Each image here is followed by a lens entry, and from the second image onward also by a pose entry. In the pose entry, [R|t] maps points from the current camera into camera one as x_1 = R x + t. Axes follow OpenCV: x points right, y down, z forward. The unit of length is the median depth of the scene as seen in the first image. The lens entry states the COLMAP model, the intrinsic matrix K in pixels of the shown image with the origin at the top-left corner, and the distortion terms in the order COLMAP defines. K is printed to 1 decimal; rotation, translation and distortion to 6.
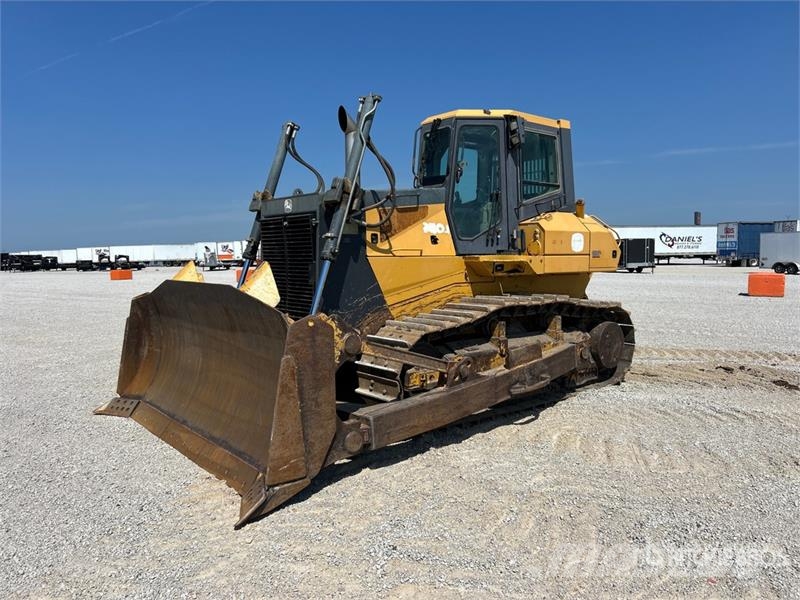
lens RADIAL K [[602.8, 0, 398.8], [0, 602.8, 293.7], [0, 0, 1]] dist [0.056569, -0.063677]
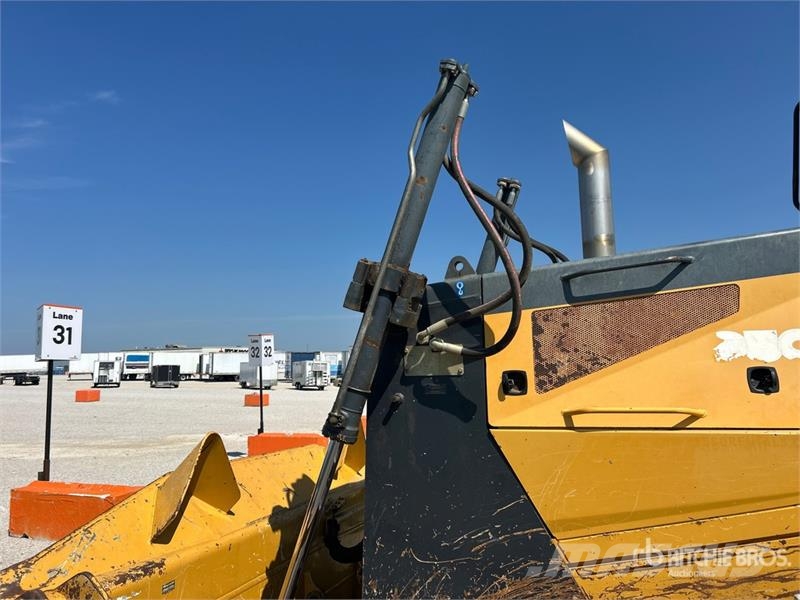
lens RADIAL K [[602.8, 0, 398.8], [0, 602.8, 293.7], [0, 0, 1]] dist [0.056569, -0.063677]
pose [[0.502486, -0.142001, -0.852844, 0.331250], [-0.051328, 0.979781, -0.193378, -0.079211], [0.863060, 0.140945, 0.485038, 0.846375]]
